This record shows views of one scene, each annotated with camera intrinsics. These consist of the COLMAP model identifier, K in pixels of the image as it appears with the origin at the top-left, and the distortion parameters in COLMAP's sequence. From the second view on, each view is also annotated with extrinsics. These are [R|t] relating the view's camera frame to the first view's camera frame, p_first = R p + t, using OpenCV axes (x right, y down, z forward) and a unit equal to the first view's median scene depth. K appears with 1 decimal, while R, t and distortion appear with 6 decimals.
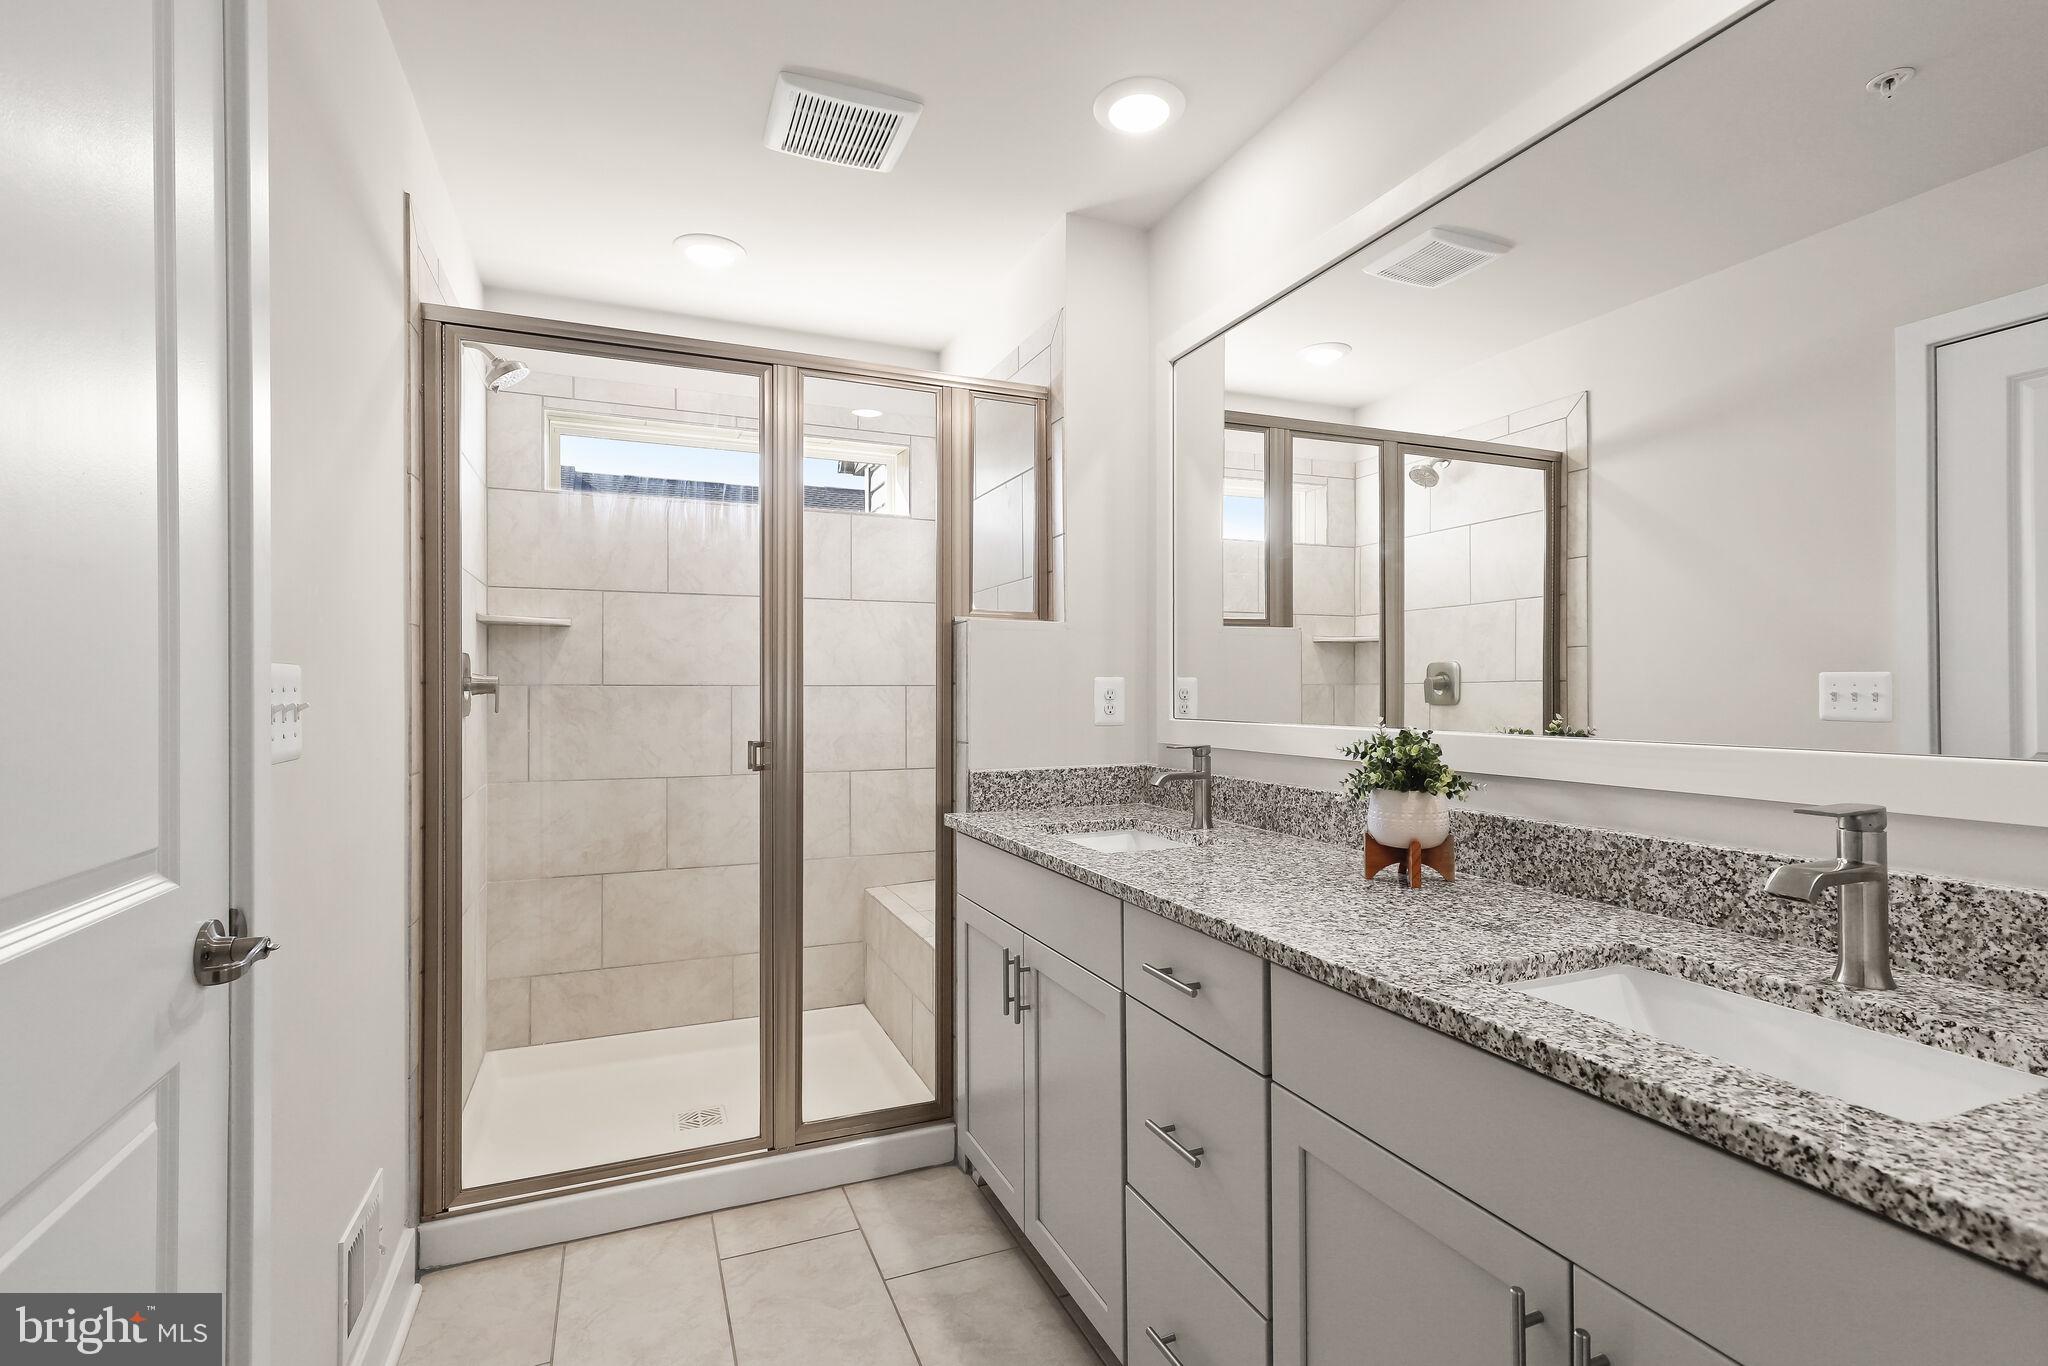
lens RADIAL K [[975.3, 0, 1026.9], [0, 975.3, 688.1], [0, 0, 1]] dist [0.003754, 0.000301]
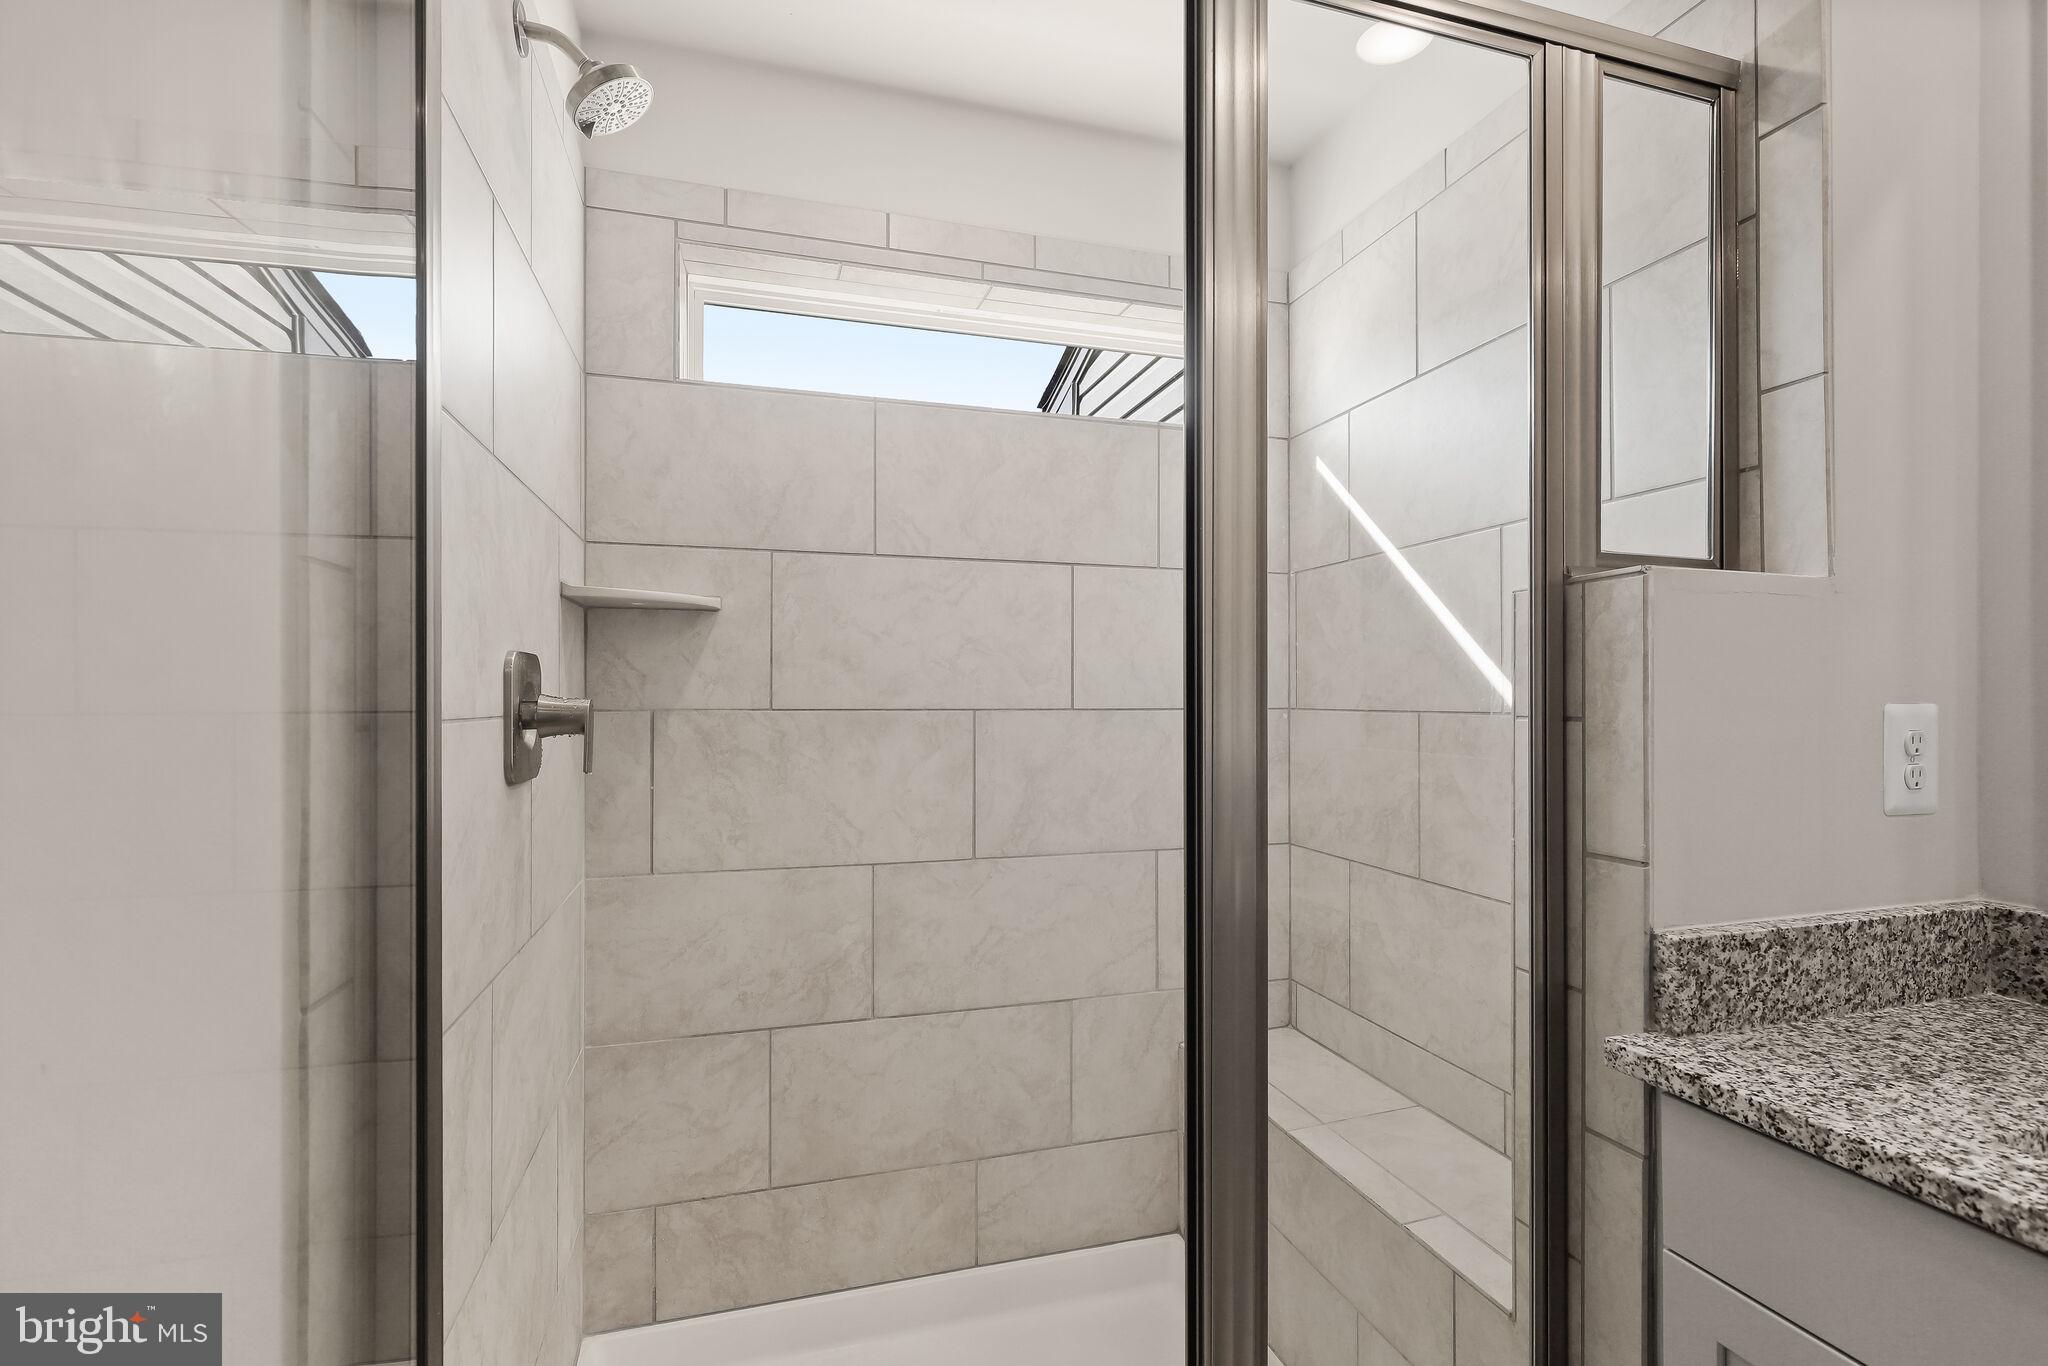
lens RADIAL K [[939.2, 0, 1020.1], [0, 939.2, 694.8], [0, 0, 1]] dist [-0.004496, 0.001963]
pose [[0.994079, 0.001188, -0.108658, -0.229887], [-0.001206, 0.999999, -0.000098, -0.012734], [0.108657, 0.000228, 0.994079, 0.464797]]
